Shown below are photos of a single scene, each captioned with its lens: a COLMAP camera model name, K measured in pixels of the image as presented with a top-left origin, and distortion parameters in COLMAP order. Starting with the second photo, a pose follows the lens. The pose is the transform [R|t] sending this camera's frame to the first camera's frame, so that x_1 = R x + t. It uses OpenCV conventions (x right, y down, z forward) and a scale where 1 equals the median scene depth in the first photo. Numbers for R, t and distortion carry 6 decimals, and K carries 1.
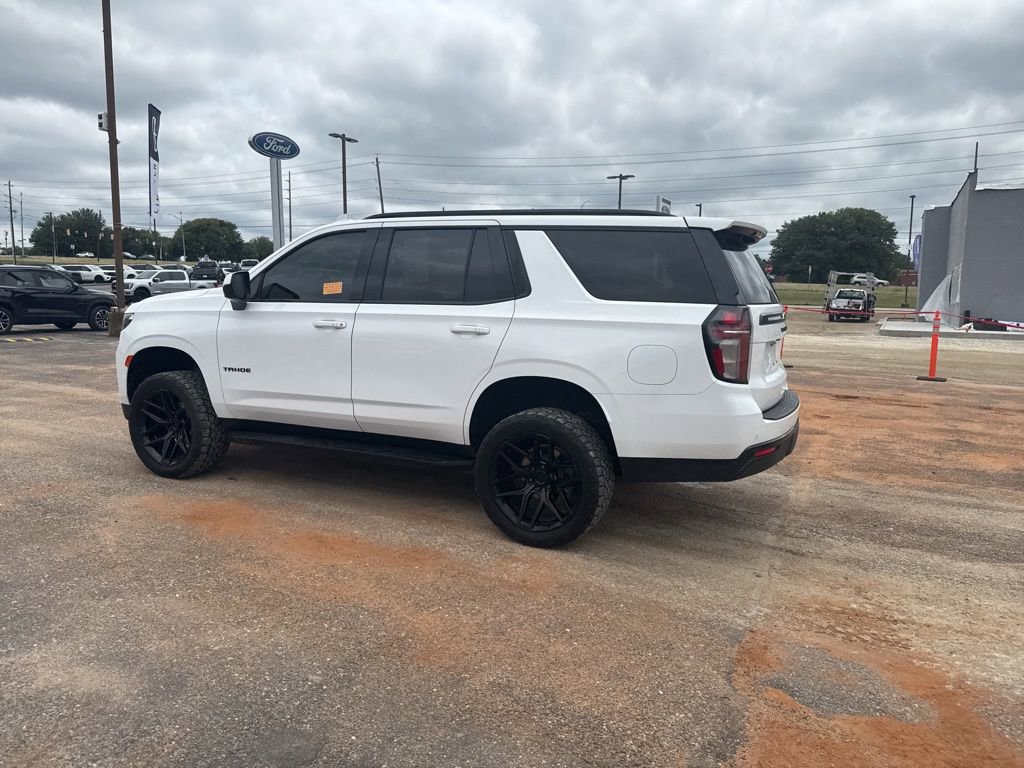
lens RADIAL K [[724.8, 0, 512.0], [0, 724.8, 384.0], [0, 0, 1]] dist [0.041804, -0.056715]
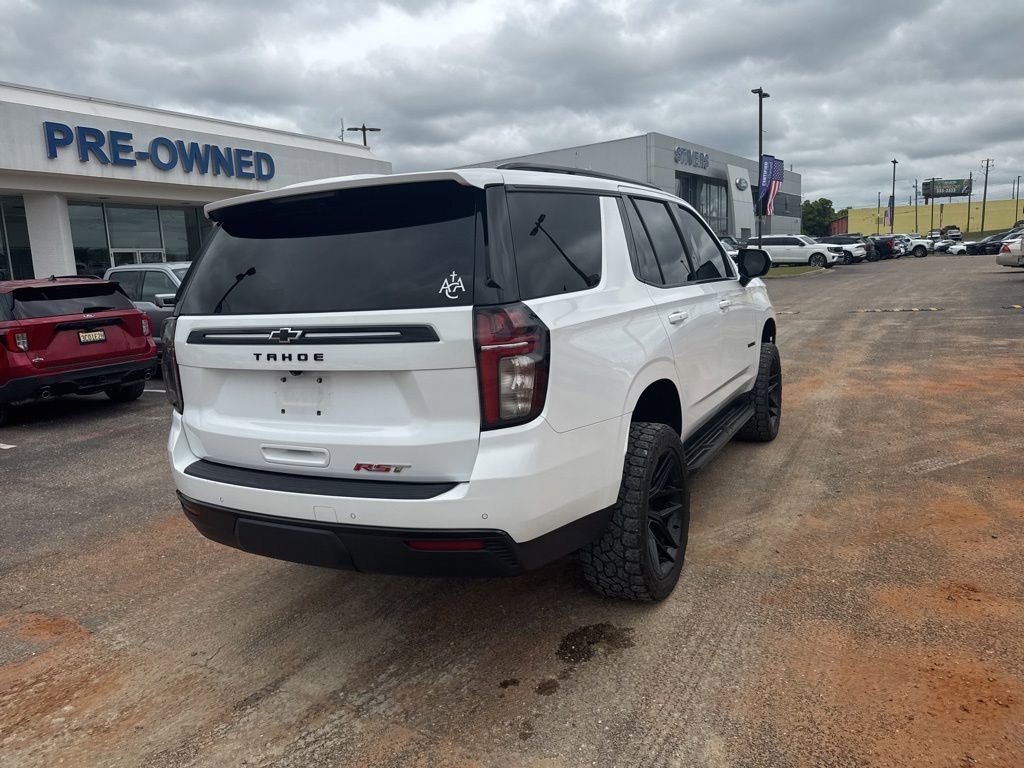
lens RADIAL K [[720.4, 0, 493.1], [0, 720.4, 384.2], [0, 0, 1]] dist [0.006594, -0.005019]
pose [[-0.066427, 0.139134, -0.988043, 0.902202], [-0.071332, 0.987034, 0.143788, -0.142725], [0.995238, 0.080031, -0.055641, 1.148141]]
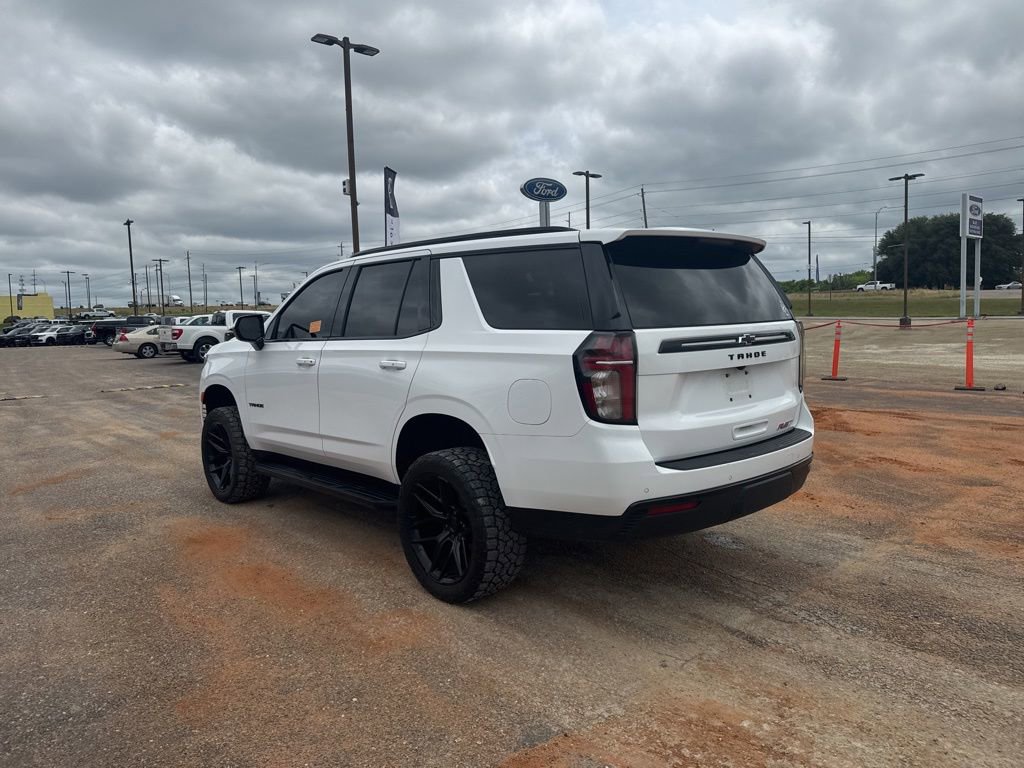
lens RADIAL K [[724.8, 0, 512.0], [0, 724.8, 384.0], [0, 0, 1]] dist [0.041804, -0.056715]
pose [[0.923630, -0.011737, -0.383106, 0.420774], [-0.003411, 0.999240, -0.038838, -0.011486], [0.383271, 0.037178, 0.922887, 0.158732]]
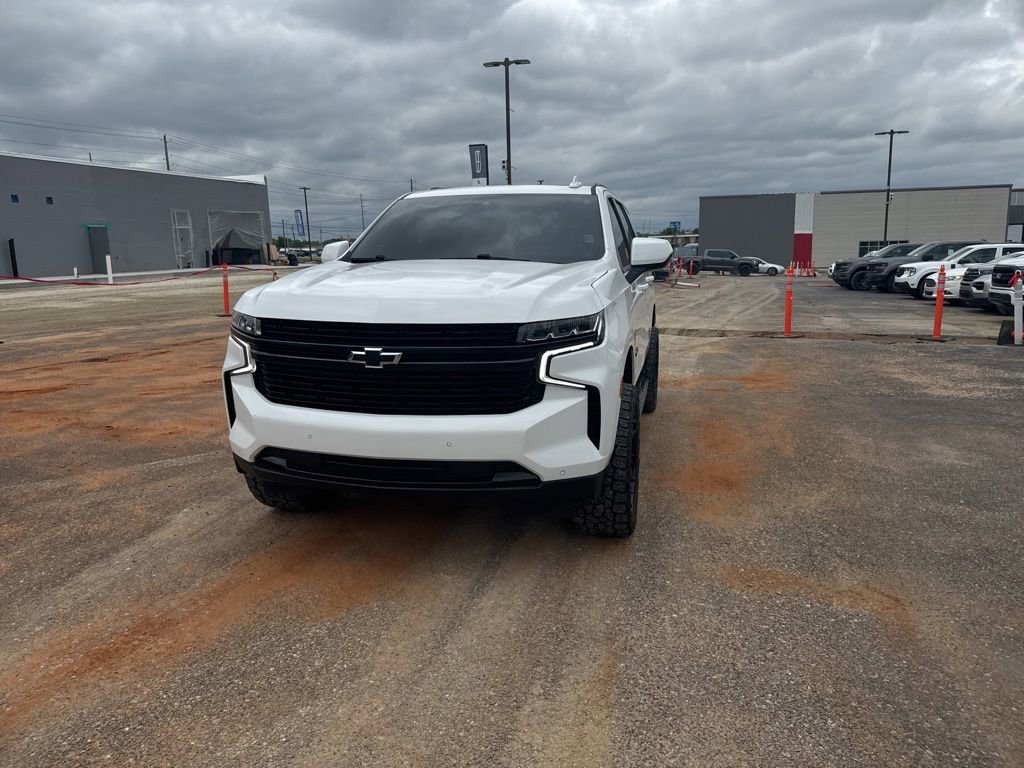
lens RADIAL K [[724.8, 0, 512.0], [0, 724.8, 384.0], [0, 0, 1]] dist [0.041804, -0.056715]
pose [[-0.212397, -0.199567, 0.956588, -1.294395], [0.136538, 0.963260, 0.231275, -0.222896], [-0.967597, 0.179733, -0.177345, 1.431229]]
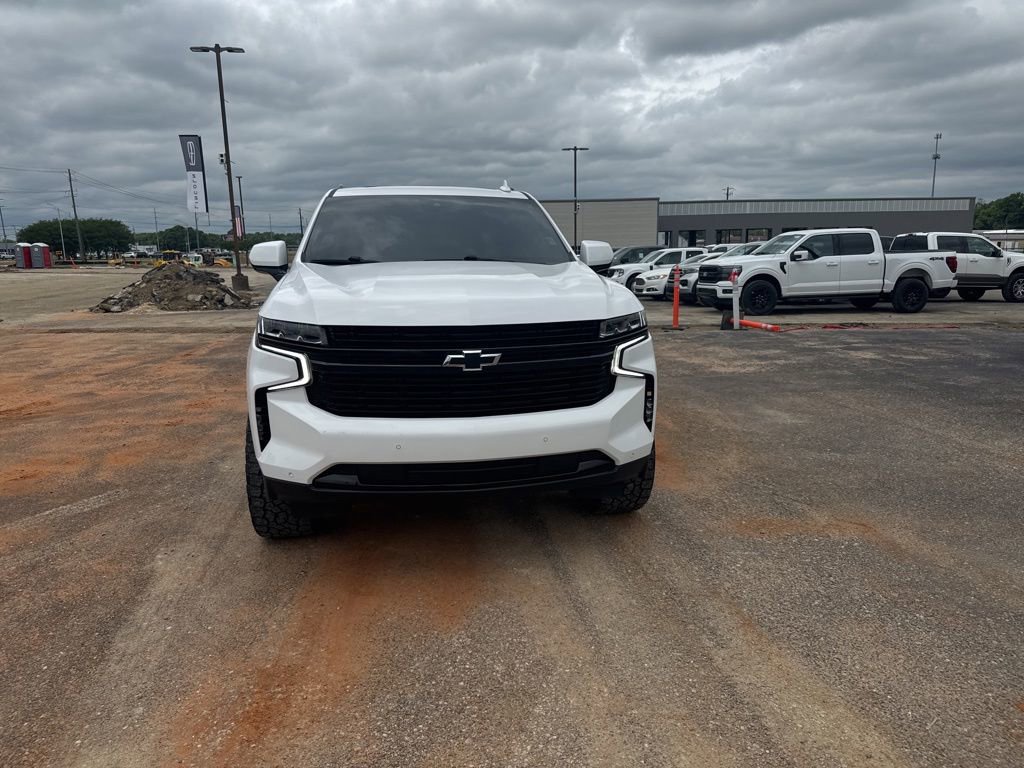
lens RADIAL K [[719.2, 0, 516.8], [0, 719.2, 400.4], [0, 0, 1]] dist [0.037446, -0.058552]
pose [[-0.587293, -0.184806, 0.787993, -1.172626], [0.103797, 0.948347, 0.299773, -0.266050], [-0.802691, 0.257846, -0.537776, 1.754567]]
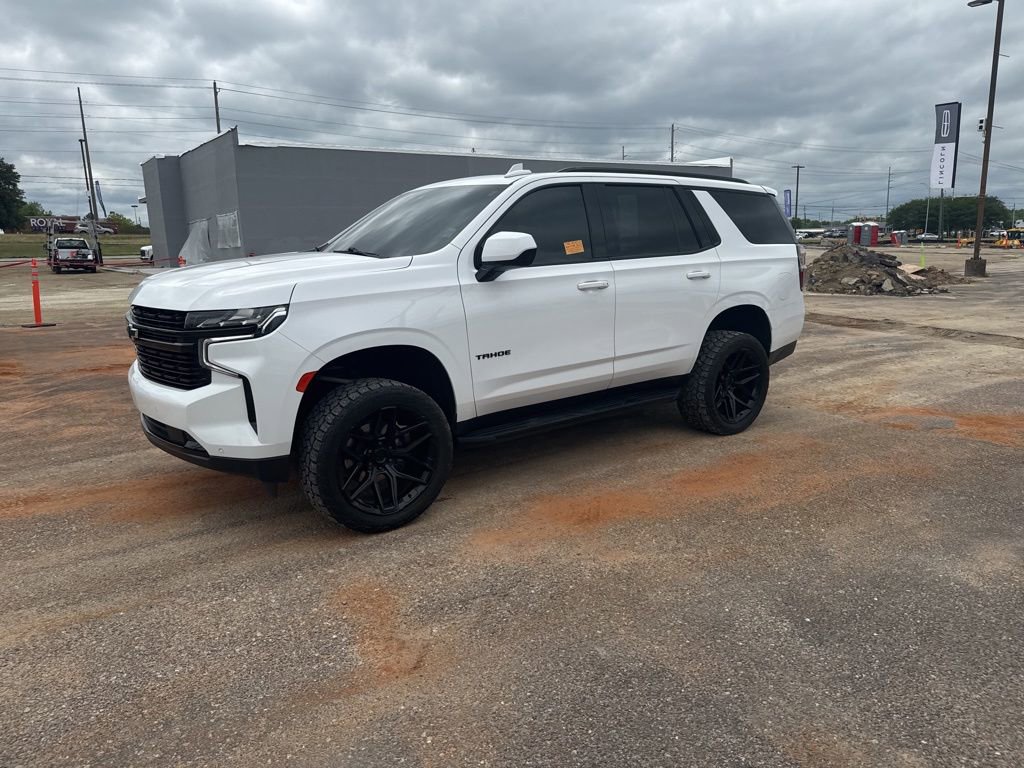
lens RADIAL K [[723.6, 0, 509.6], [0, 723.6, 394.0], [0, 0, 1]] dist [0.049512, -0.064198]
pose [[0.447813, -0.217722, 0.867214, -1.181601], [0.144009, 0.974800, 0.170368, -0.122559], [-0.882454, 0.048594, 0.467882, 0.667375]]
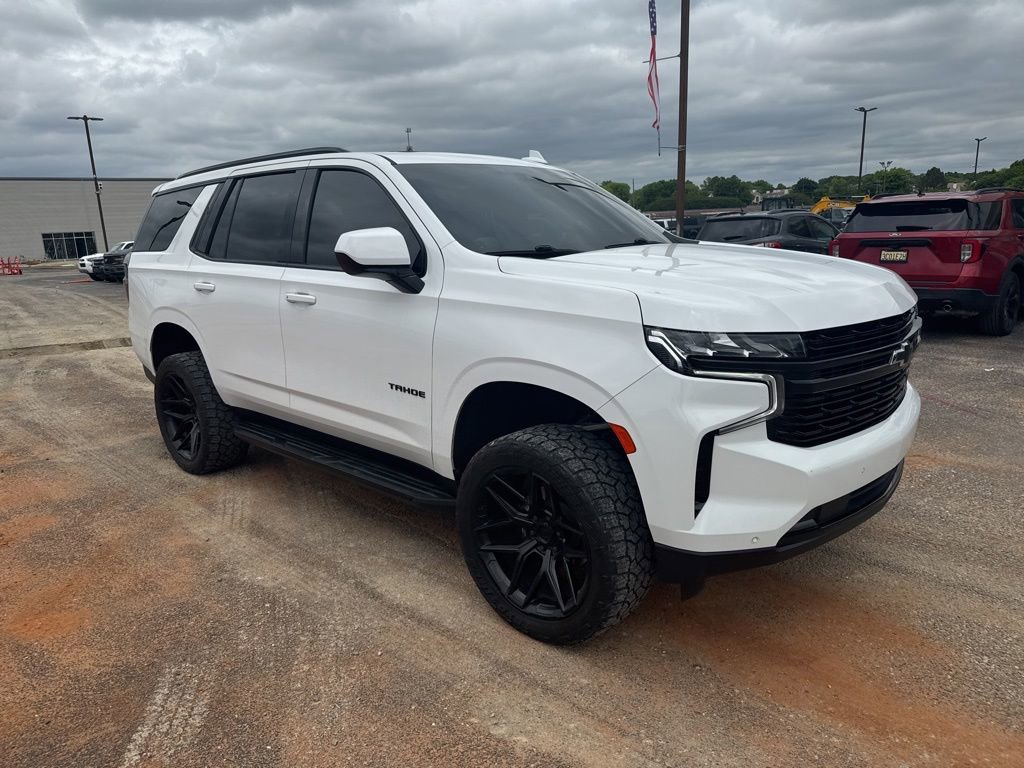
lens RADIAL K [[711.9, 0, 516.7], [0, 711.9, 397.8], [0, 0, 1]] dist [0.036205, -0.045816]
pose [[-0.956676, -0.065539, 0.283682, -0.510283], [0.045036, 0.929299, 0.366573, -0.298528], [-0.287650, 0.363467, -0.886086, 2.025985]]
